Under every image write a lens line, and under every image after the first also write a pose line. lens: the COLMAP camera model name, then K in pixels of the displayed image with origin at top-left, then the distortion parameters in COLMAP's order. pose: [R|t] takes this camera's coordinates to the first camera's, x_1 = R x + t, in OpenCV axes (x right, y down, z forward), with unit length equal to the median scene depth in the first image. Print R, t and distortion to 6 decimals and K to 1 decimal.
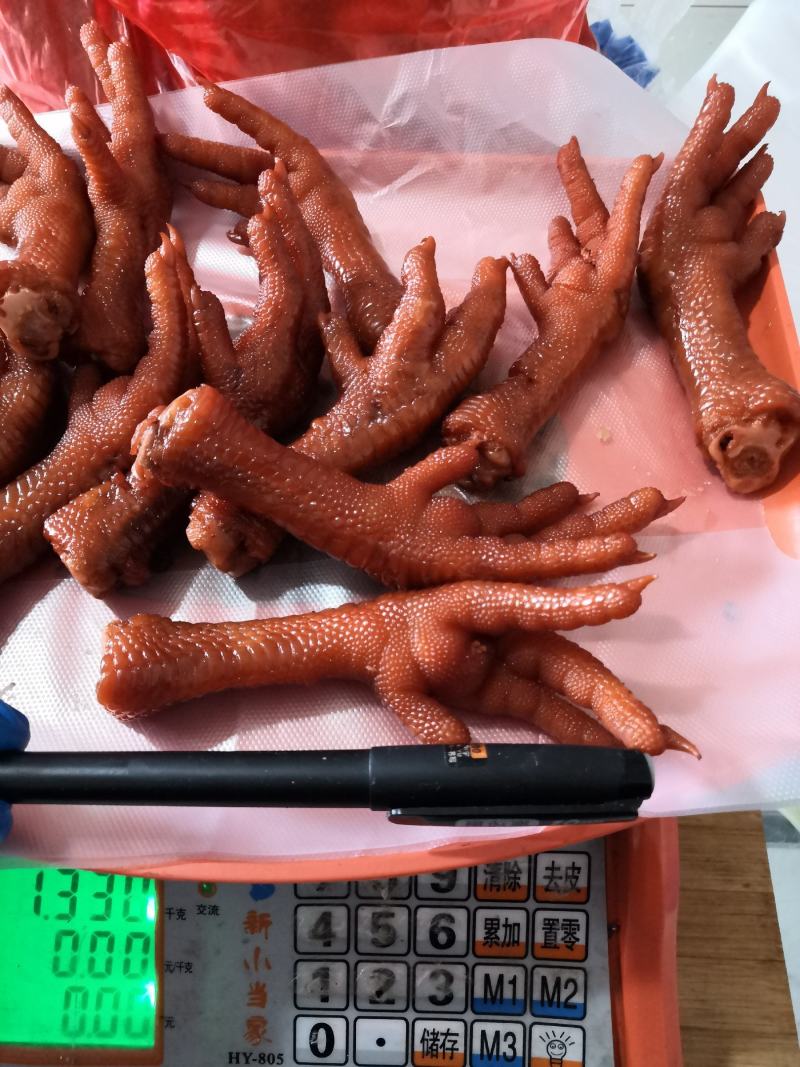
lens RADIAL K [[861.6, 0, 405.7], [0, 861.6, 550.3], [0, 0, 1]] dist [-0.041950, 0.066203]
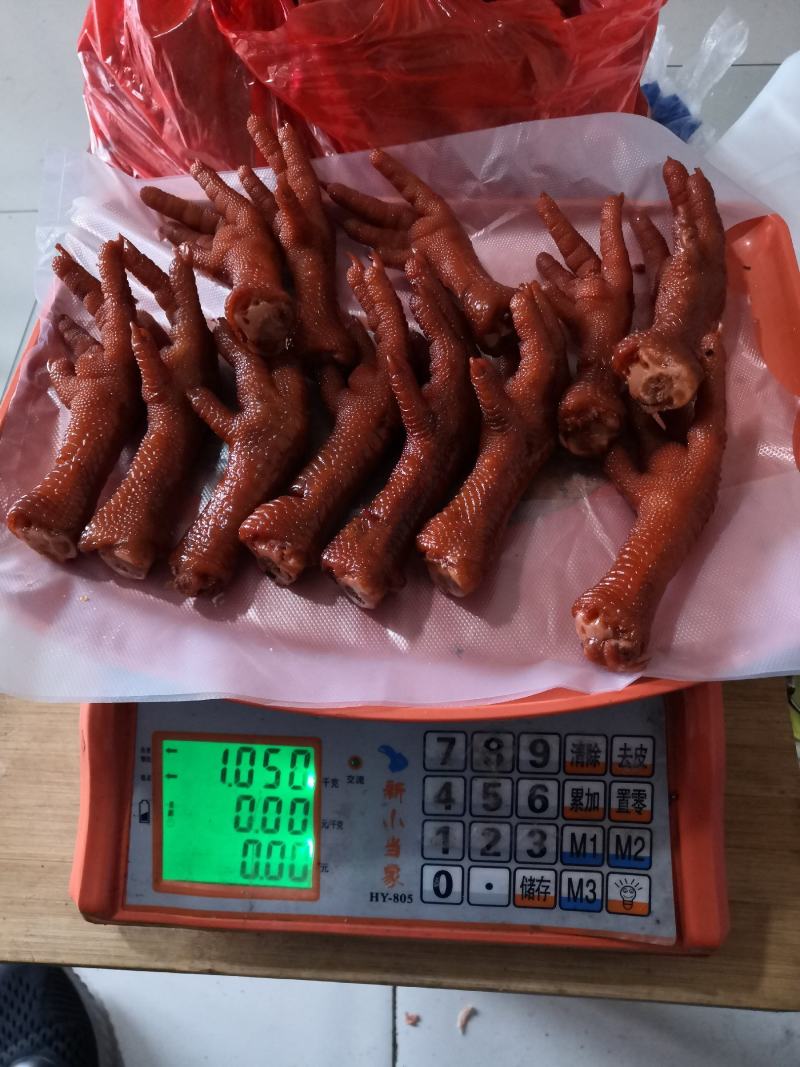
lens RADIAL K [[861.6, 0, 405.2], [0, 861.6, 541.6], [0, 0, 1]] dist [-0.041950, 0.066203]
pose [[0.998886, 0.005343, -0.046889, -0.097320], [-0.007367, 0.999044, -0.043099, 0.116132], [0.046614, 0.043397, 0.997970, -0.307235]]
